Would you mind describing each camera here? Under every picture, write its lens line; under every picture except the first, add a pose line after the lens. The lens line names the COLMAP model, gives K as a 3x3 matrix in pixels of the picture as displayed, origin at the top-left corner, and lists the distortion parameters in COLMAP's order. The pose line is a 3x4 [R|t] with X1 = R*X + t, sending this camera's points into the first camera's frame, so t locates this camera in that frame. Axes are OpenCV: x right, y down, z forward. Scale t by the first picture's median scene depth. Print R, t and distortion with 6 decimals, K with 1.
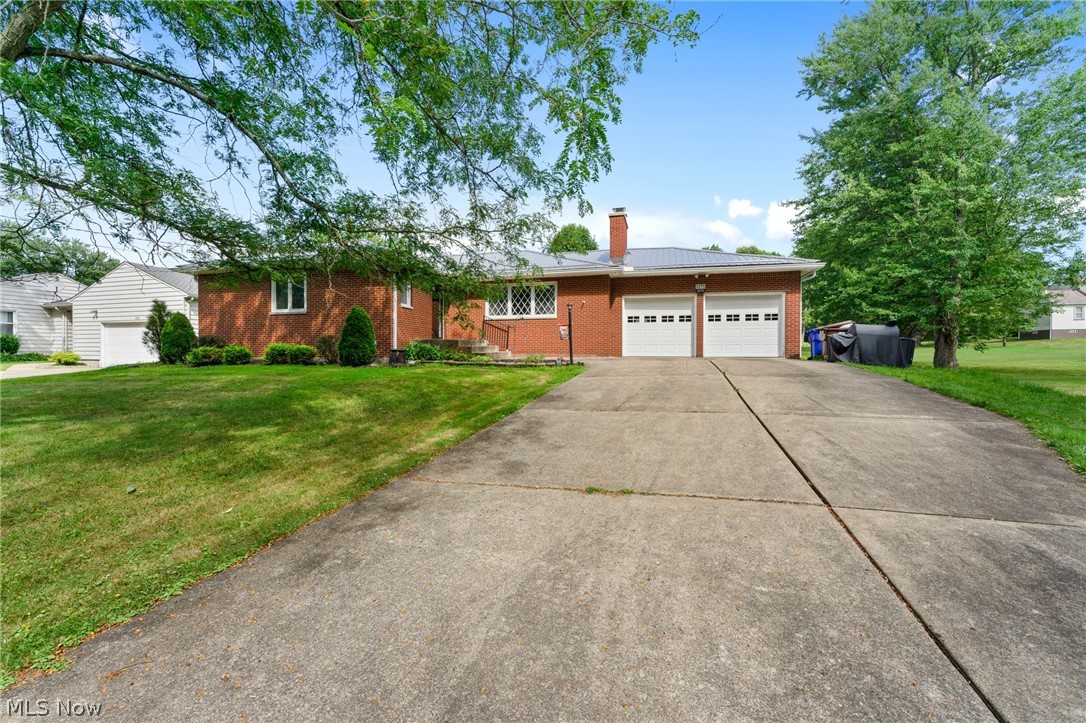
lens RADIAL K [[438.6, 0, 535.1], [0, 438.6, 341.8], [0, 0, 1]] dist [0.002222, 0.000069]
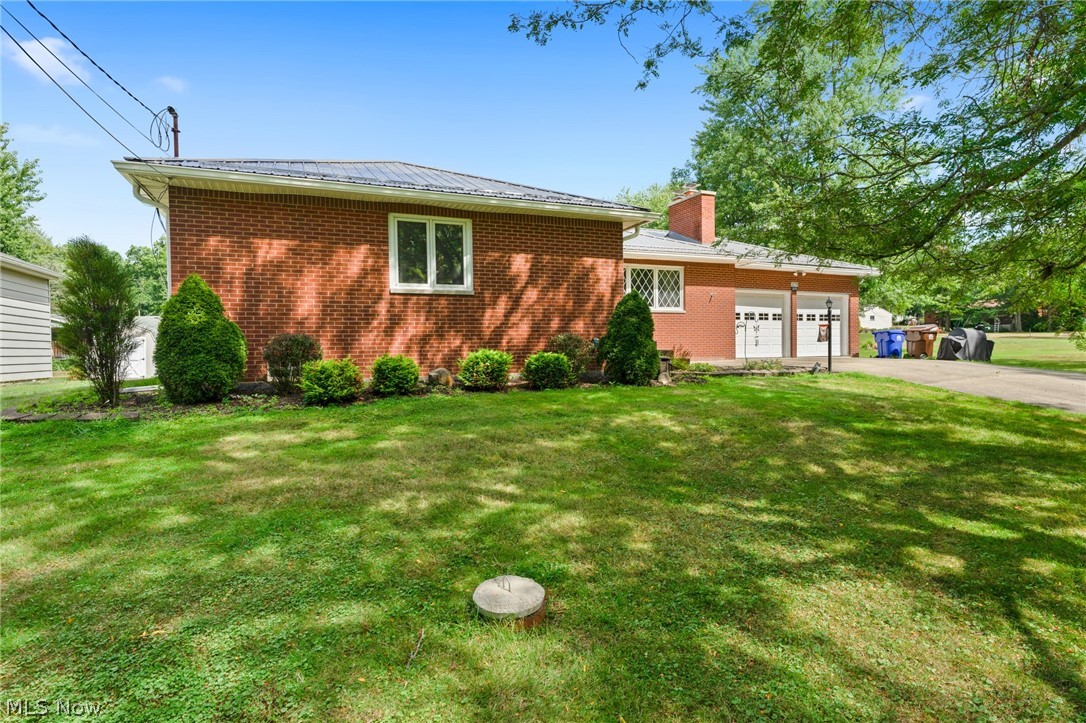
lens RADIAL K [[568.2, 0, 543.0], [0, 568.2, 361.5], [0, 0, 1]] dist [-0.027668, -0.000051]
pose [[0.782340, -0.028656, 0.622191, -0.817631], [0.000511, 0.998970, 0.045367, -0.012705], [-0.622851, -0.035174, 0.781550, 0.359966]]
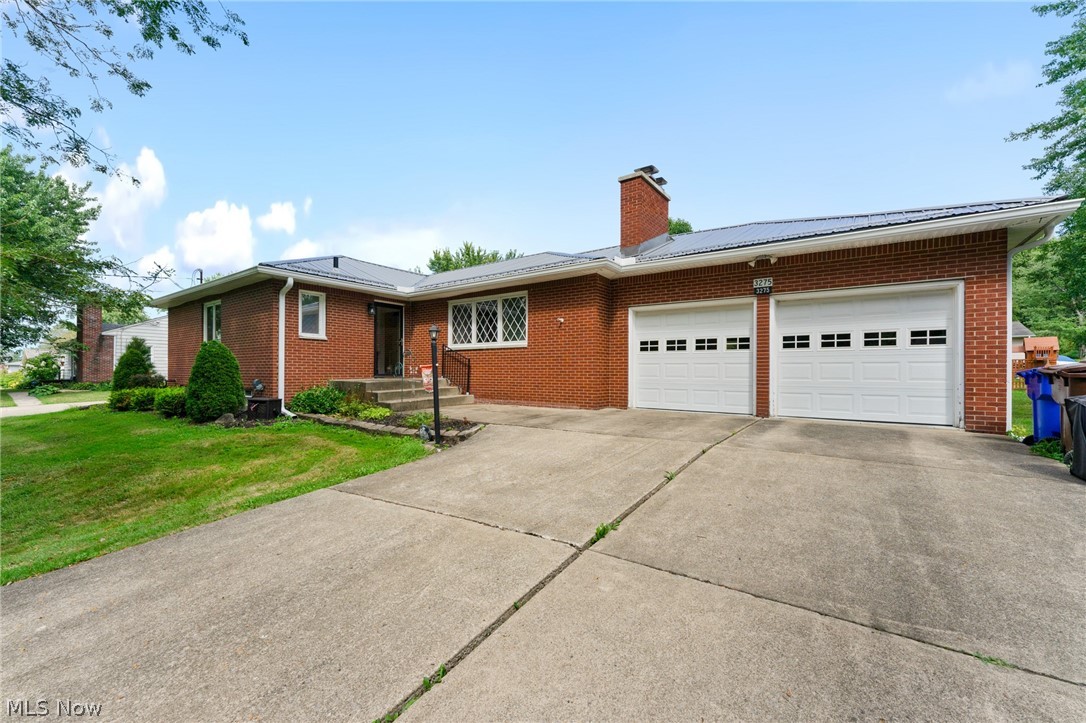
lens RADIAL K [[433.3, 0, 543.0], [0, 433.3, 361.5], [0, 0, 1]] dist [0.000157, -0.000108]
pose [[0.937038, -0.008373, -0.349128, 0.304504], [0.011164, 0.999920, 0.005981, -0.036569], [0.349049, -0.009502, 0.937056, 0.414151]]
